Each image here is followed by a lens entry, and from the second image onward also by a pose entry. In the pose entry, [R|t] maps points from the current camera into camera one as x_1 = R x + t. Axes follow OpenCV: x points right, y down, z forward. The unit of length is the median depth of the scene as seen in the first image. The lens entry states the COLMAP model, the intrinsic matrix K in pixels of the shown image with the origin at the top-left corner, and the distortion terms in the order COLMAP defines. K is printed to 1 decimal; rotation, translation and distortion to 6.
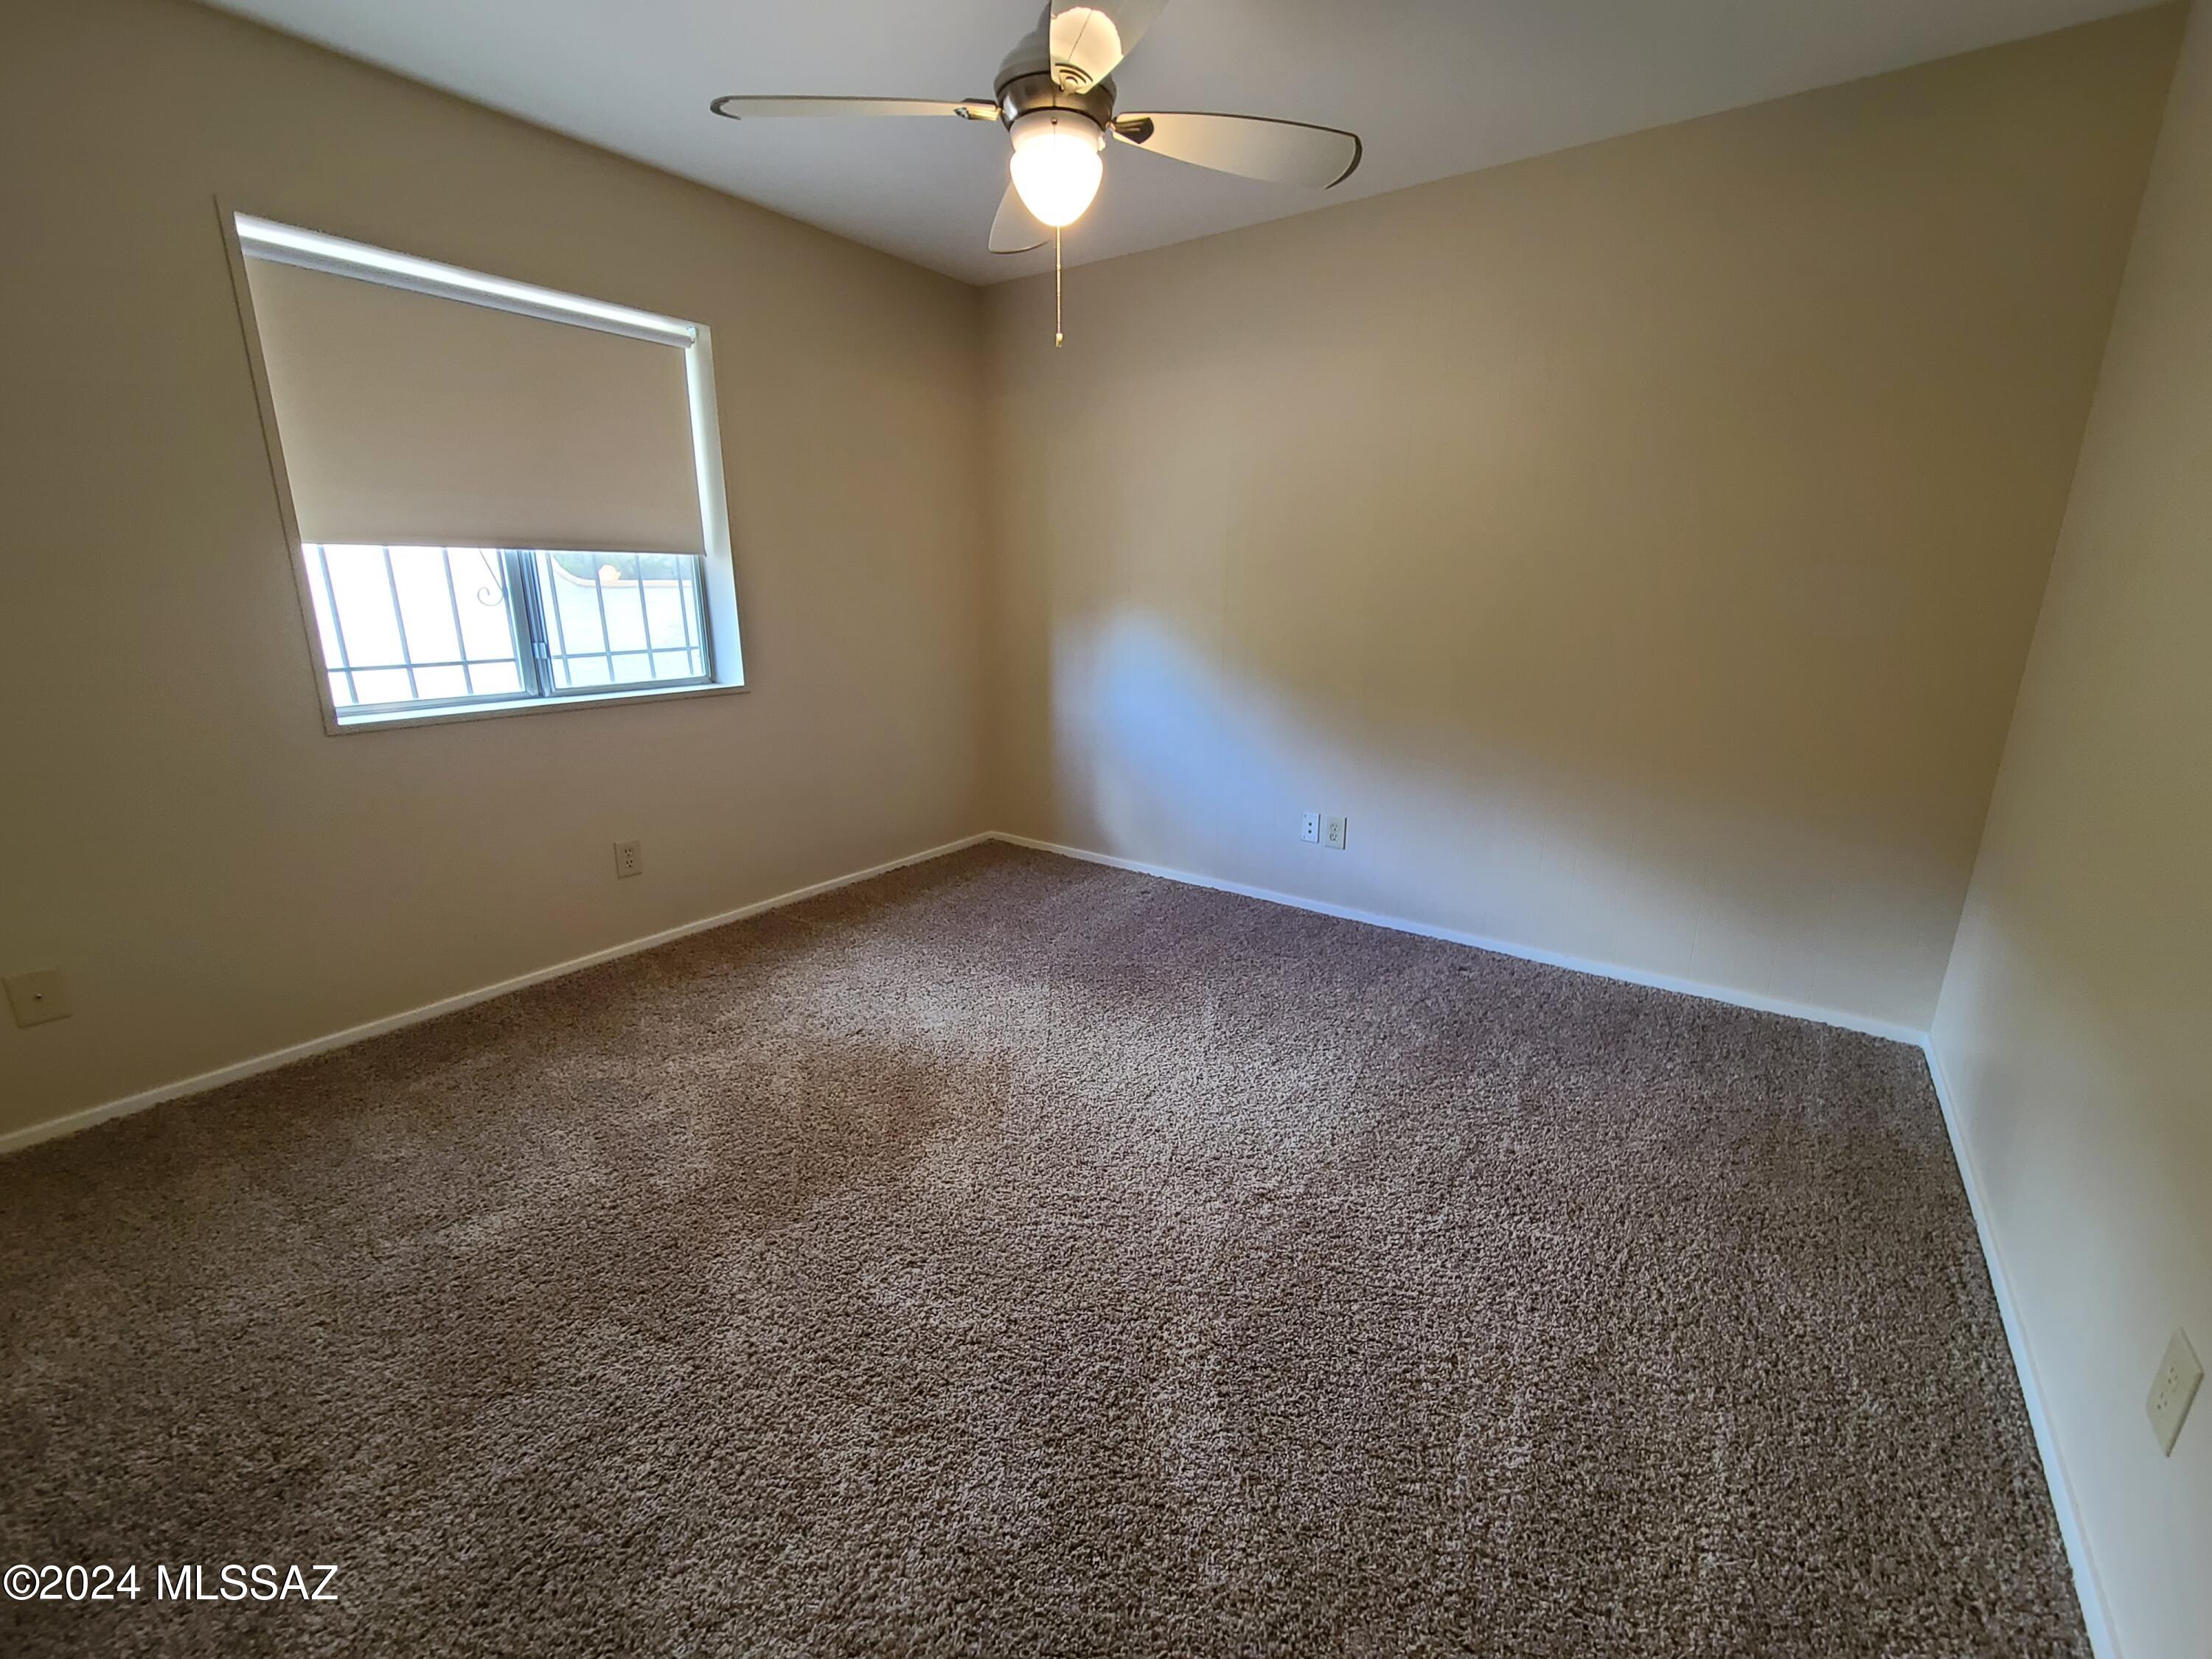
lens RADIAL K [[915.3, 0, 1106.9], [0, 915.3, 832.1], [0, 0, 1]] dist [0.000280, -0.000473]
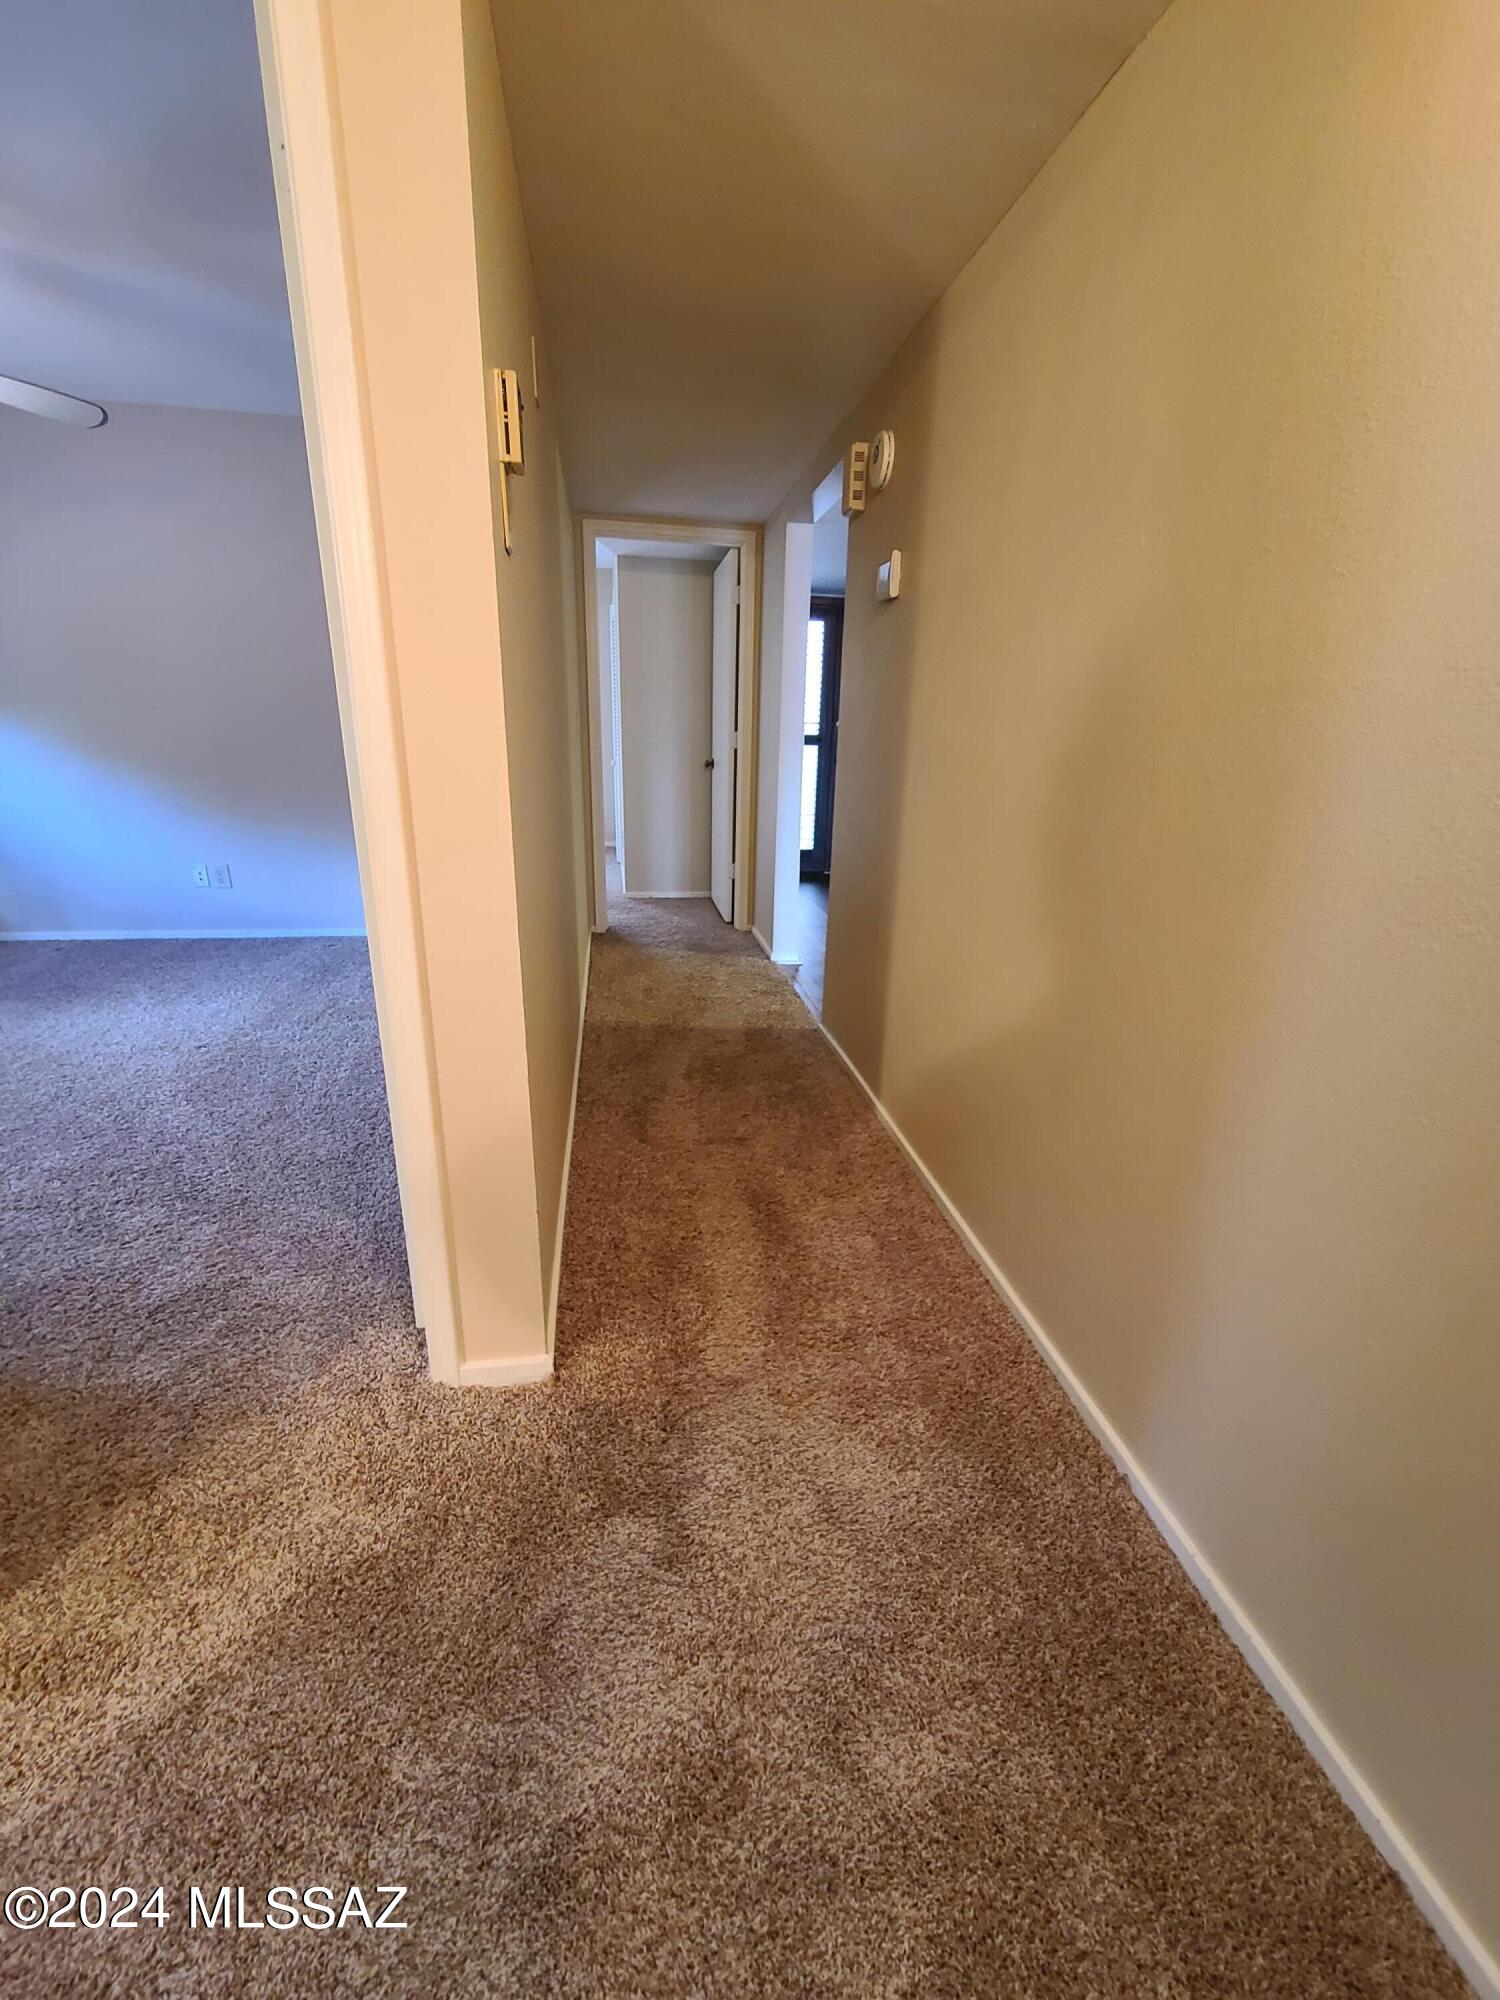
lens RADIAL K [[827.5, 0, 749.7], [0, 827.5, 997.0], [0, 0, 1]] dist [0.000280, -0.000473]
pose [[0.705338, -0.211256, 0.676660, -0.109697], [0.166779, 0.977220, 0.131244, 0.222102], [-0.688973, 0.020281, 0.724504, -0.682976]]
